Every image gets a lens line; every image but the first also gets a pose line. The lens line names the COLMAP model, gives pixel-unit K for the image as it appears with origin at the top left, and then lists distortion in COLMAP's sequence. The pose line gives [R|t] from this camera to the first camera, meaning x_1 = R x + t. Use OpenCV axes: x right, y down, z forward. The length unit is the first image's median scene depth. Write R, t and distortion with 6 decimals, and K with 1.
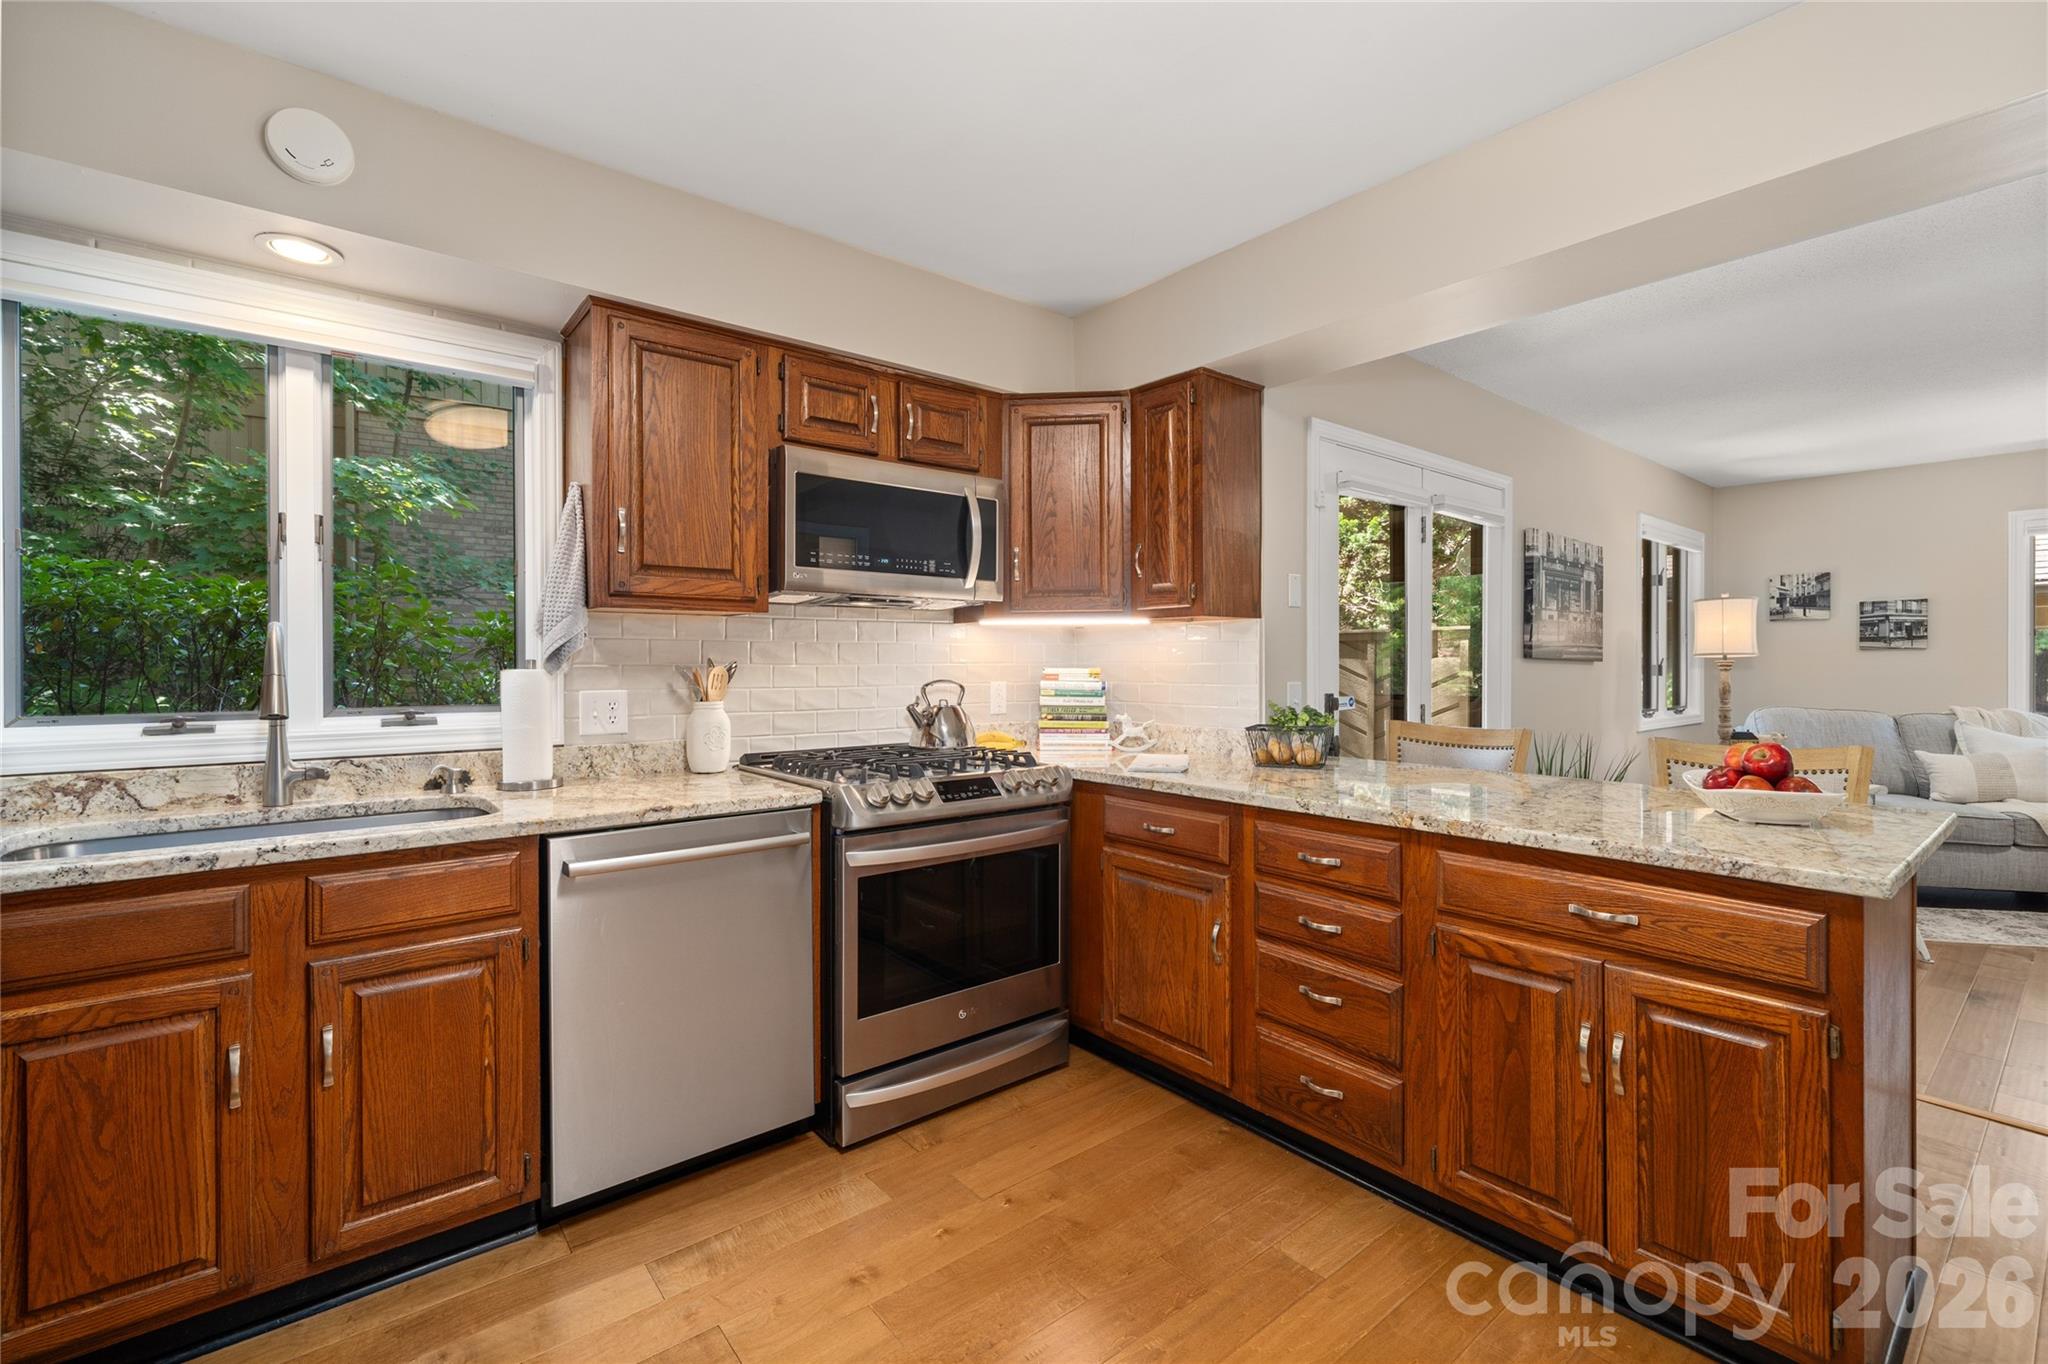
lens RADIAL K [[899.4, 0, 1009.3], [0, 899.4, 674.5], [0, 0, 1]] dist [0.001628, -0.000945]
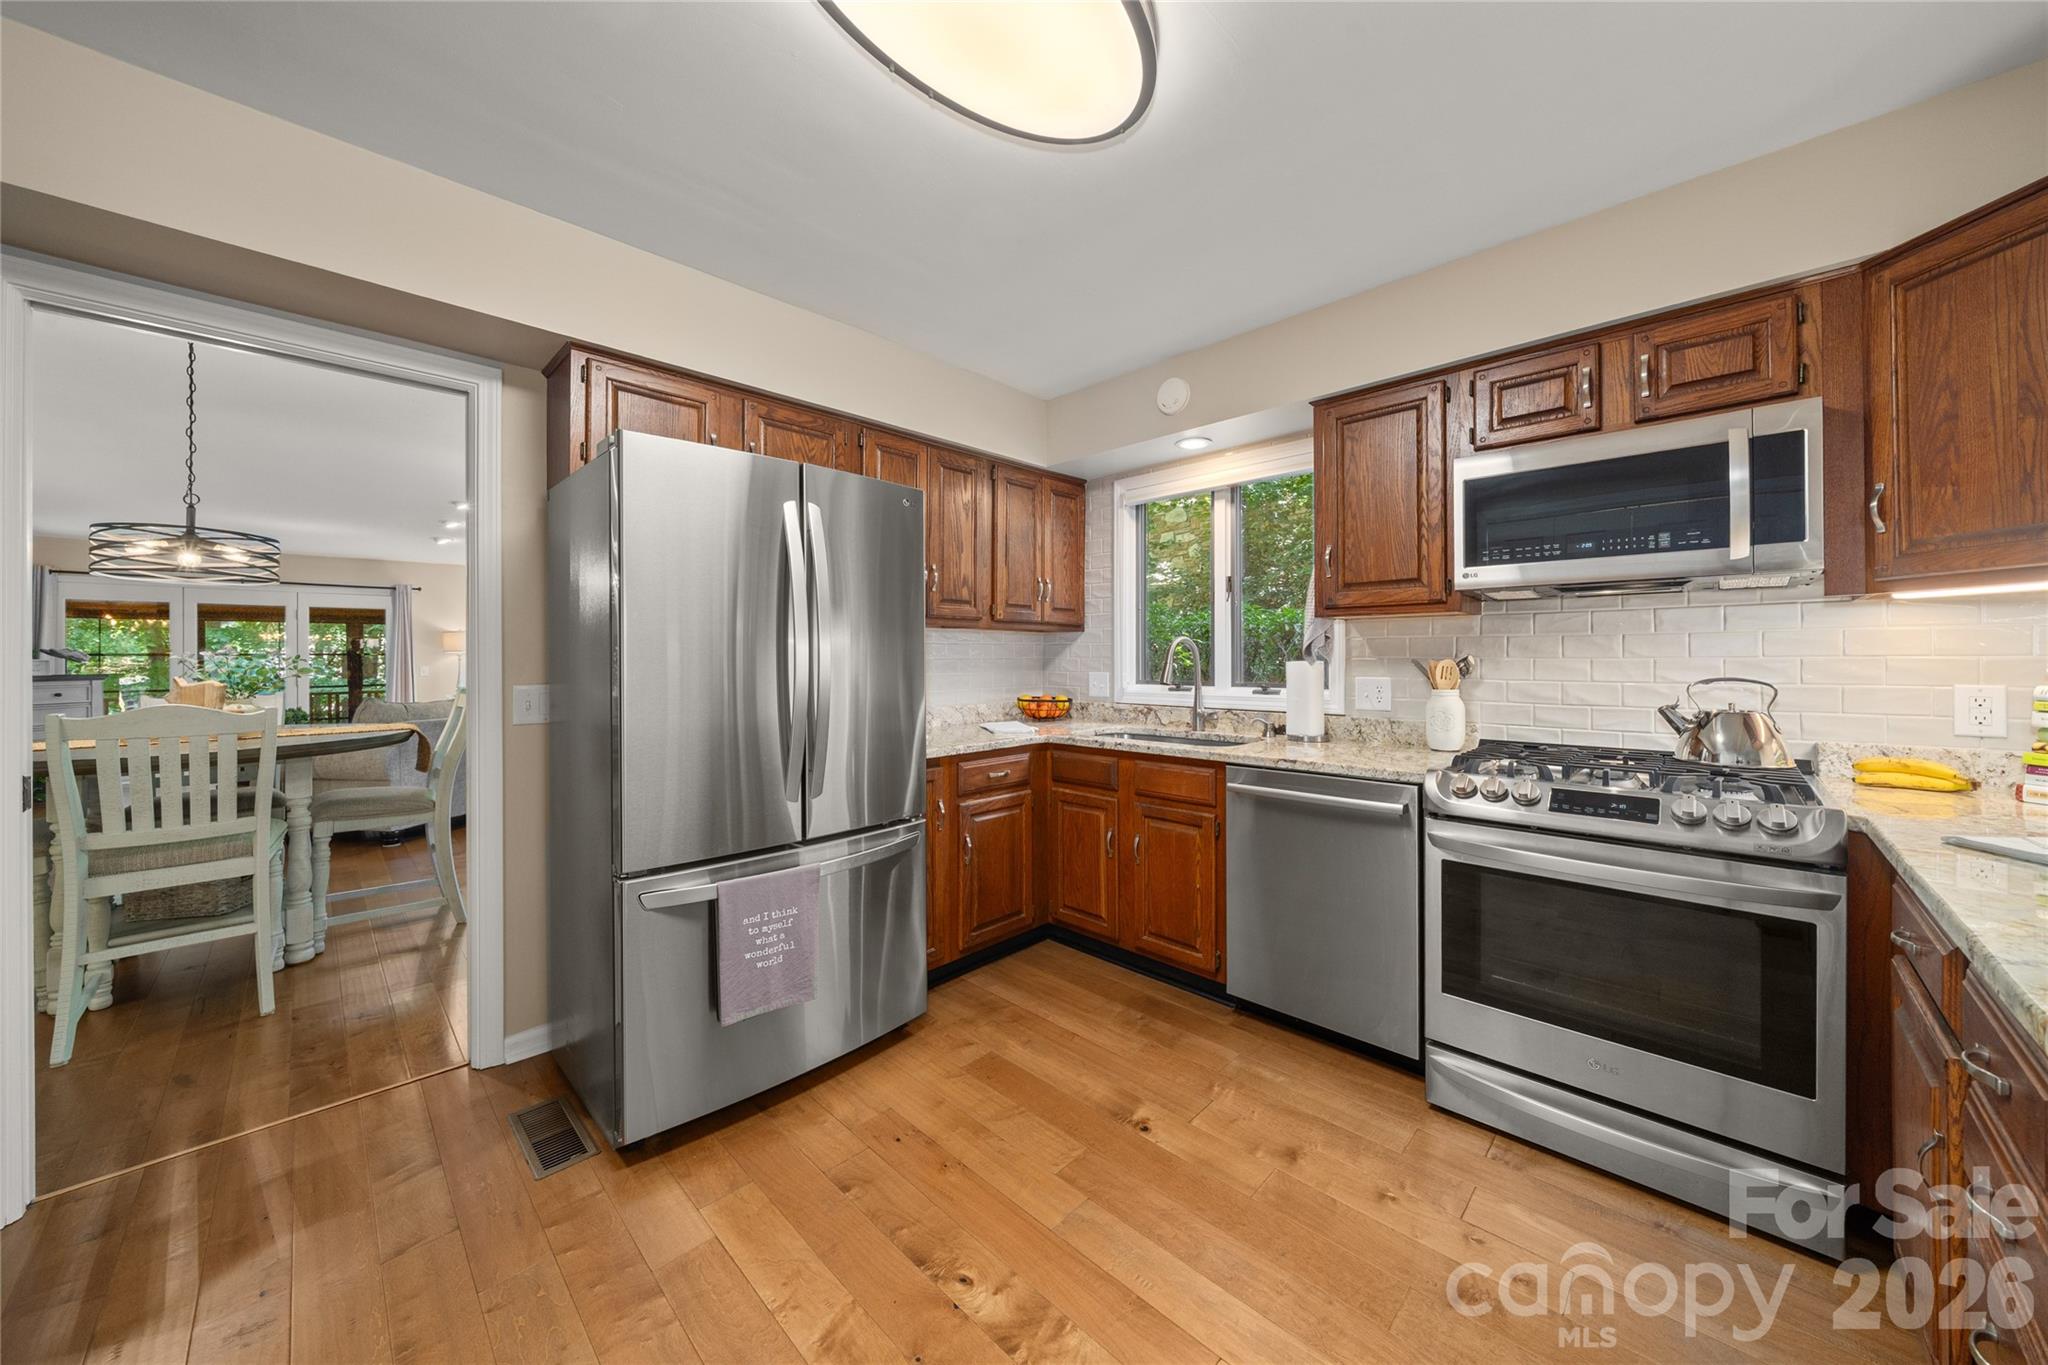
lens RADIAL K [[706.0, 0, 1019.8], [0, 706.0, 660.4], [0, 0, 1]] dist [-0.006898, 0.000069]
pose [[0.109359, 0.005734, -0.993986, 0.582645], [-0.009351, 0.999945, 0.004740, -0.008062], [0.993958, 0.008776, 0.109406, 0.397584]]
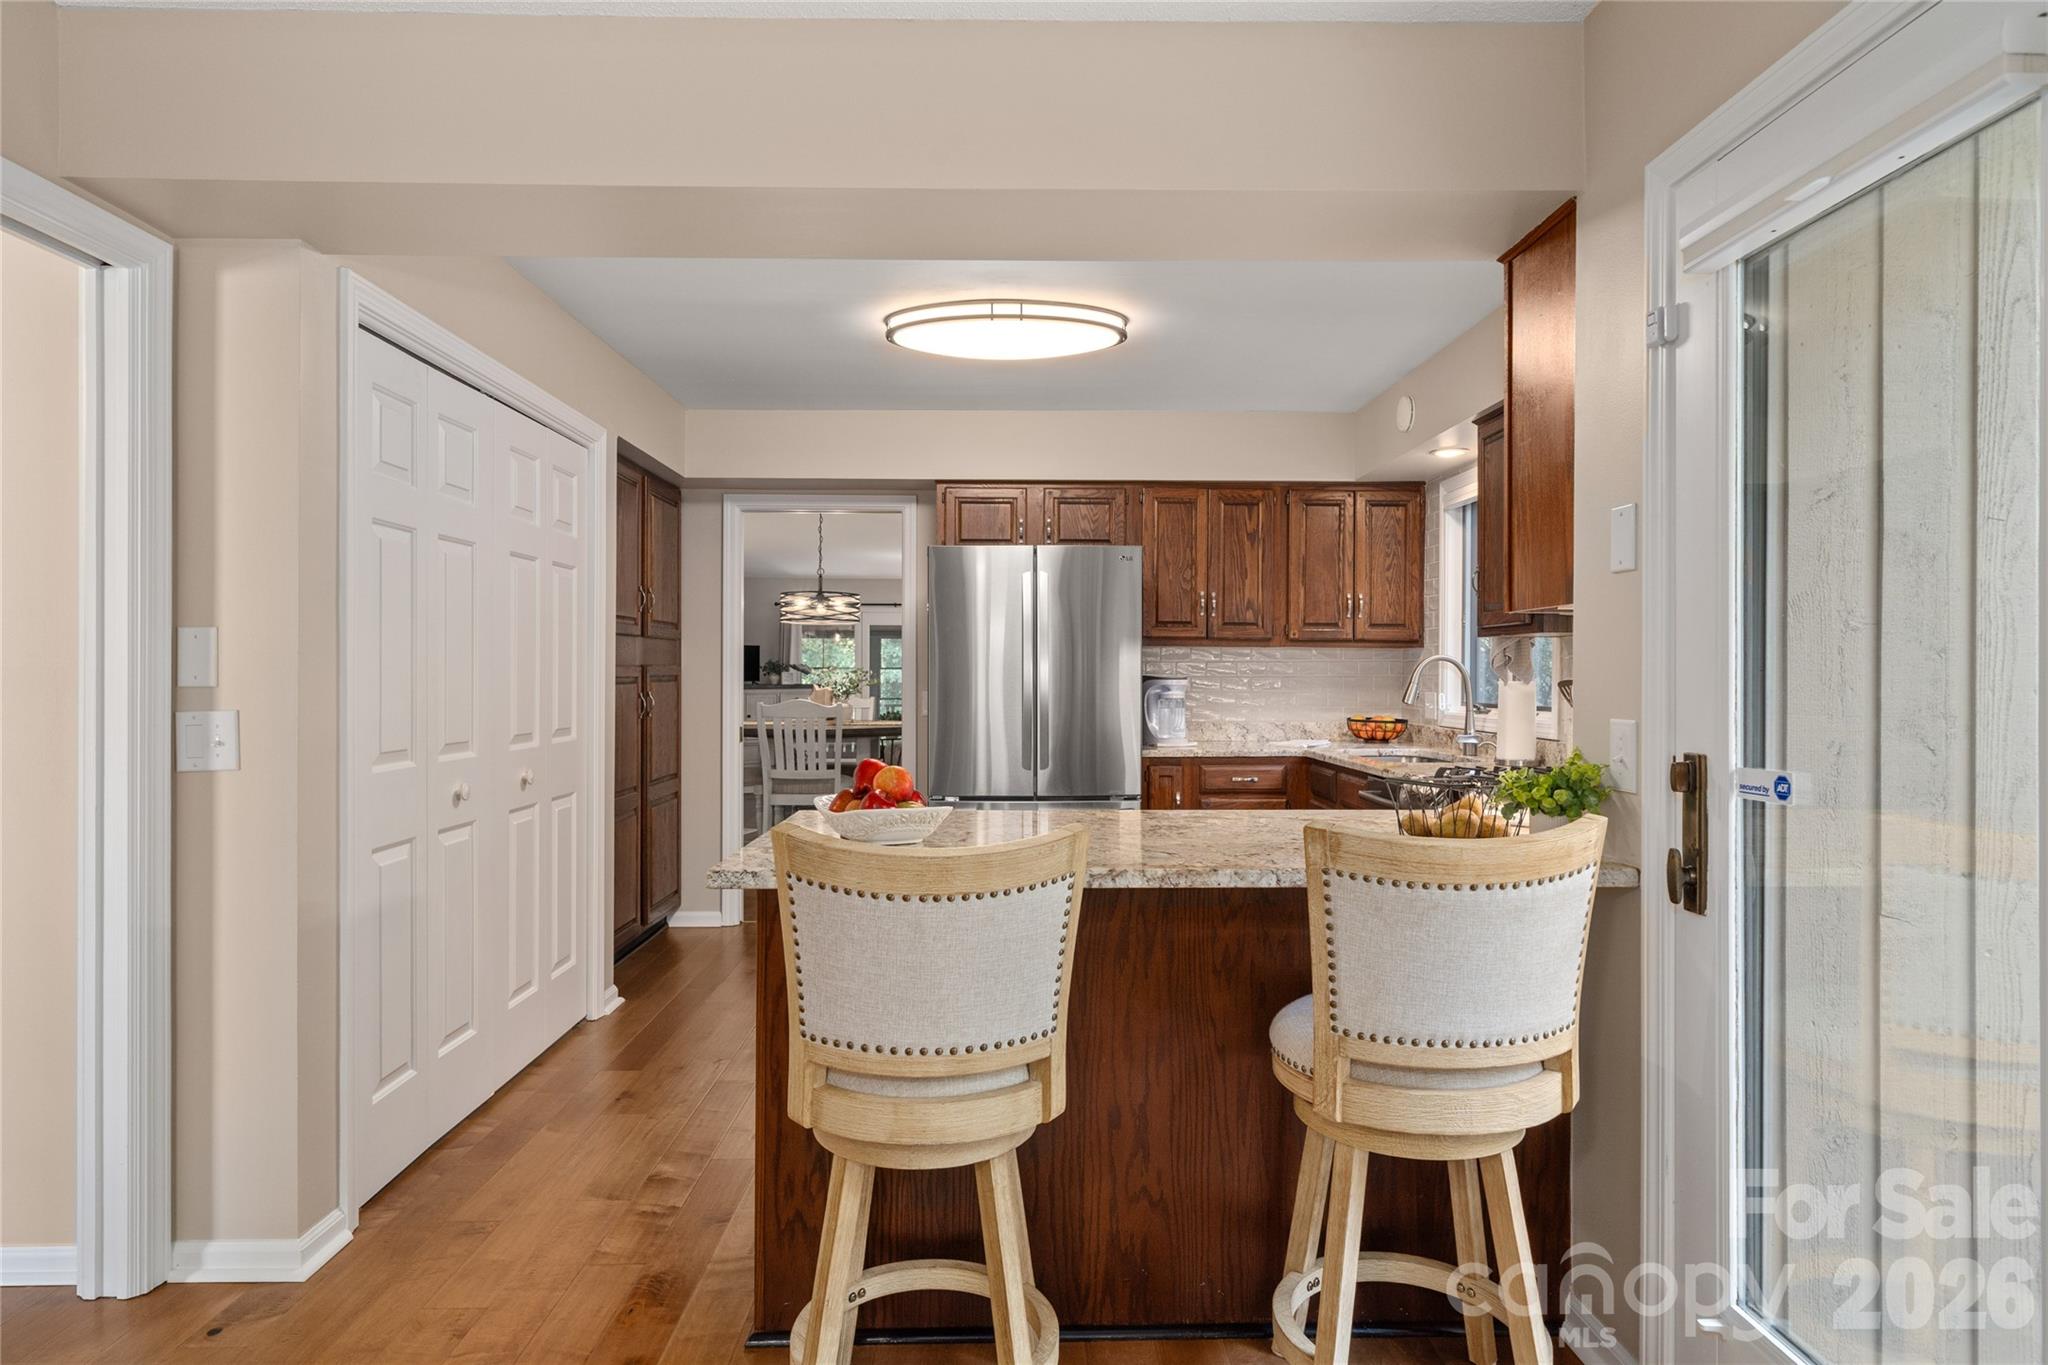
lens RADIAL K [[1130.1, 0, 1006.7], [0, 1130.1, 678.8], [0, 0, 1]] dist [-0.000275, 0.003325]
pose [[-0.628058, 0.003552, -0.778158, 1.352778], [-0.010610, 0.999858, 0.013128, -0.023587], [0.778094, 0.016502, -0.627931, 1.505052]]
